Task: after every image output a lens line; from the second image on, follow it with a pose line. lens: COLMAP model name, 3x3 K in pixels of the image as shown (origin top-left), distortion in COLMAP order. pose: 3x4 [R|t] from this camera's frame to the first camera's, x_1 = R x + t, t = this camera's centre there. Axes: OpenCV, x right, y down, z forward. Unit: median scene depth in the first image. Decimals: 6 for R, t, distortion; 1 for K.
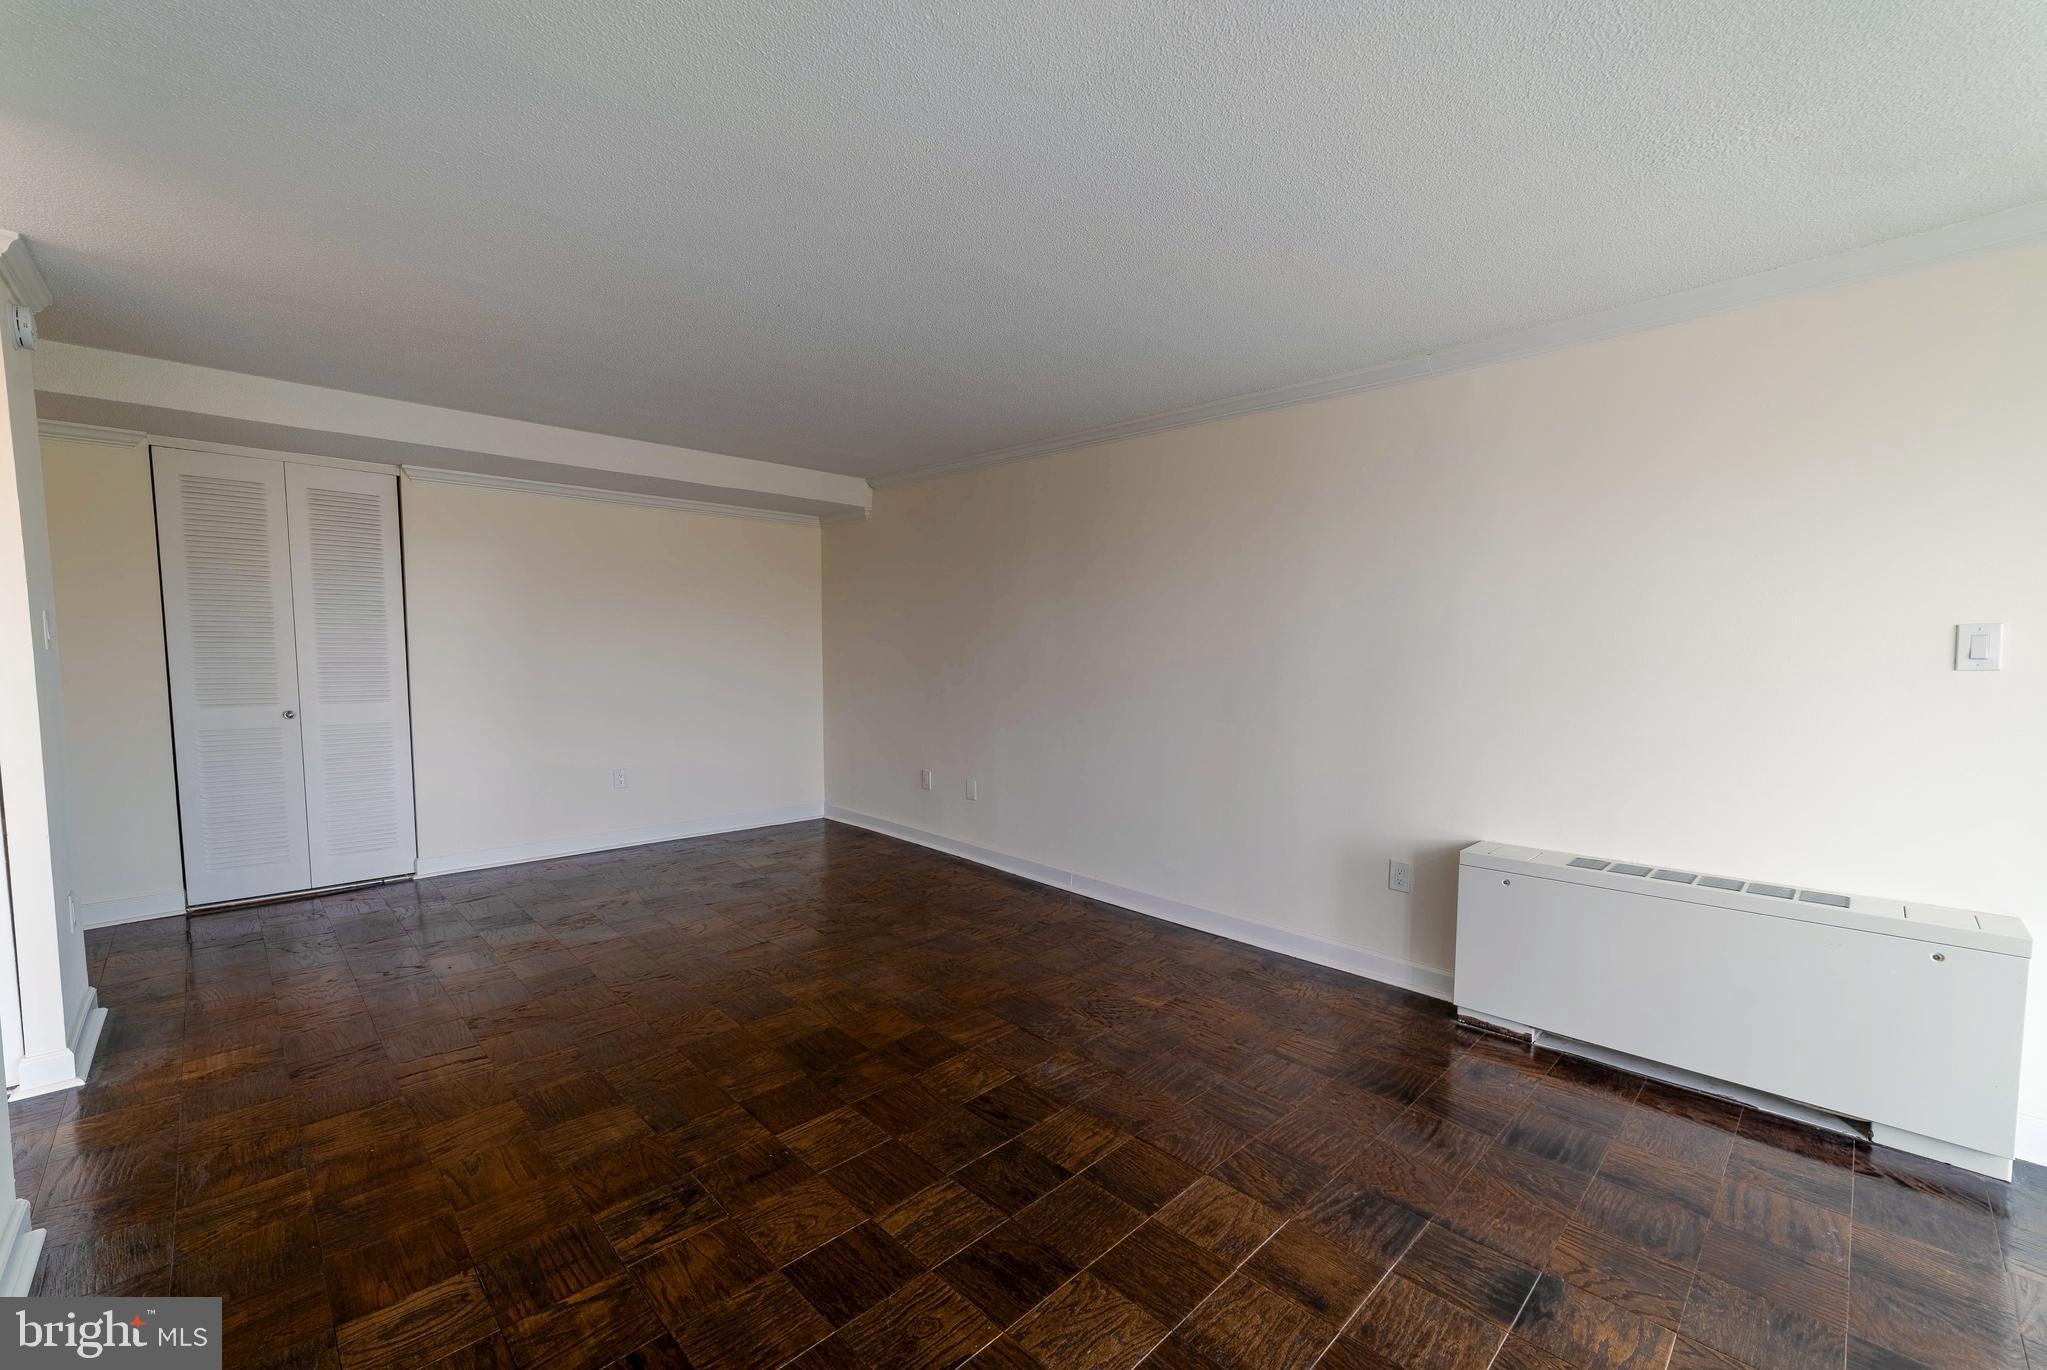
lens RADIAL K [[817.3, 0, 1020.8], [0, 817.3, 702.0], [0, 0, 1]] dist [-0.002708, 0.000676]
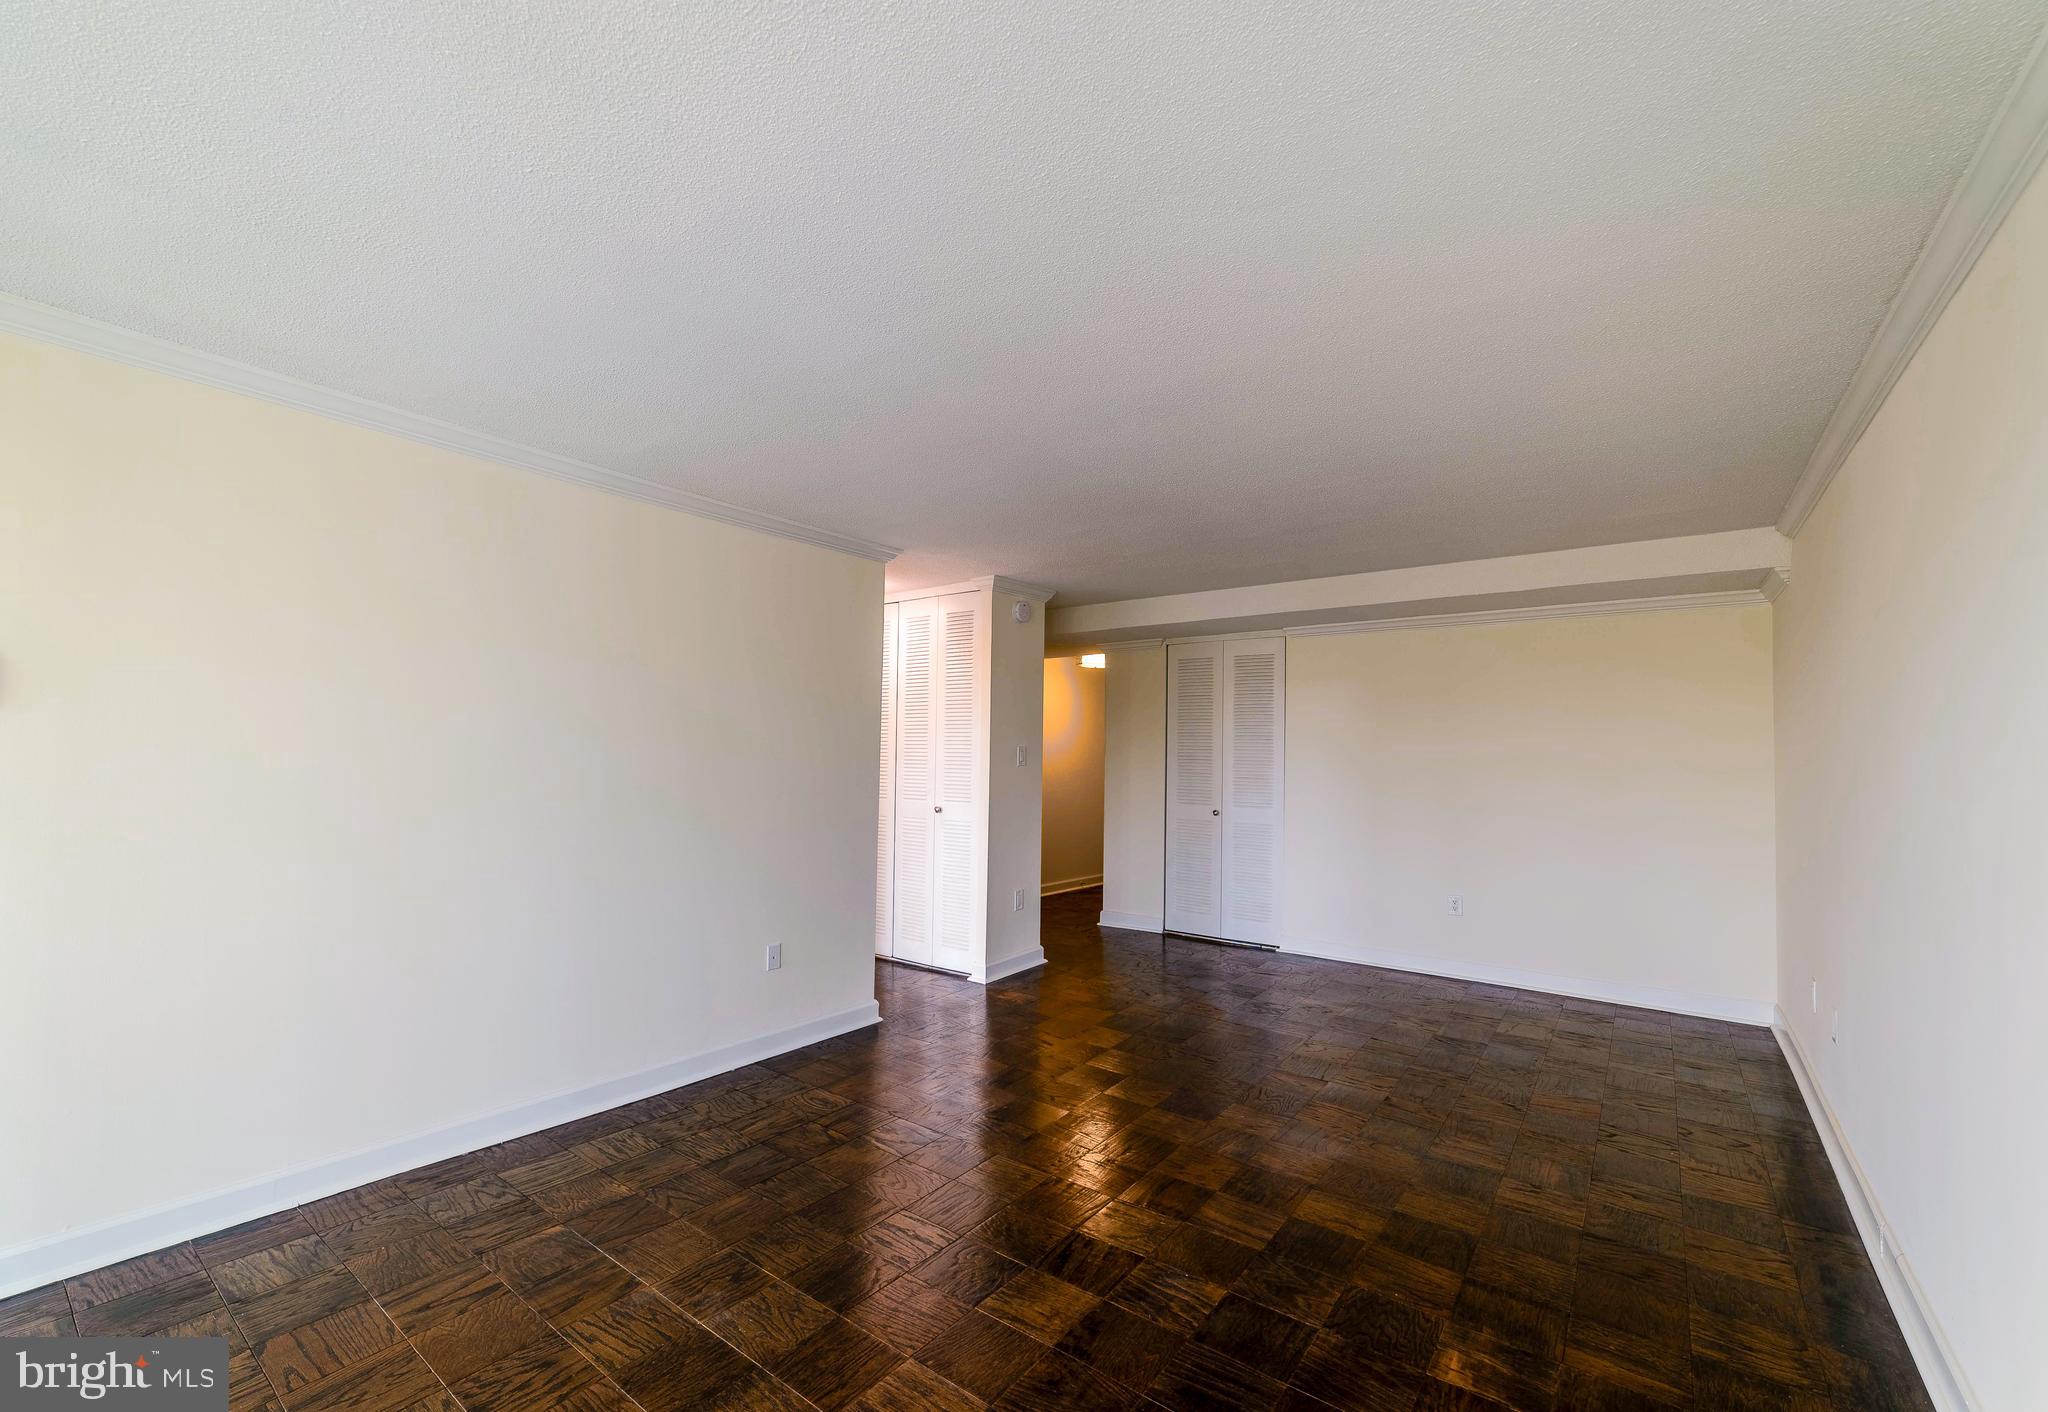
lens RADIAL K [[849.1, 0, 1023.0], [0, 849.1, 700.7], [0, 0, 1]] dist [-0.002362, -0.000230]
pose [[0.164147, -0.071313, -0.983855, 0.544430], [-0.076302, 0.993477, -0.084741, -0.028083], [0.983480, 0.088980, 0.157635, 0.404130]]
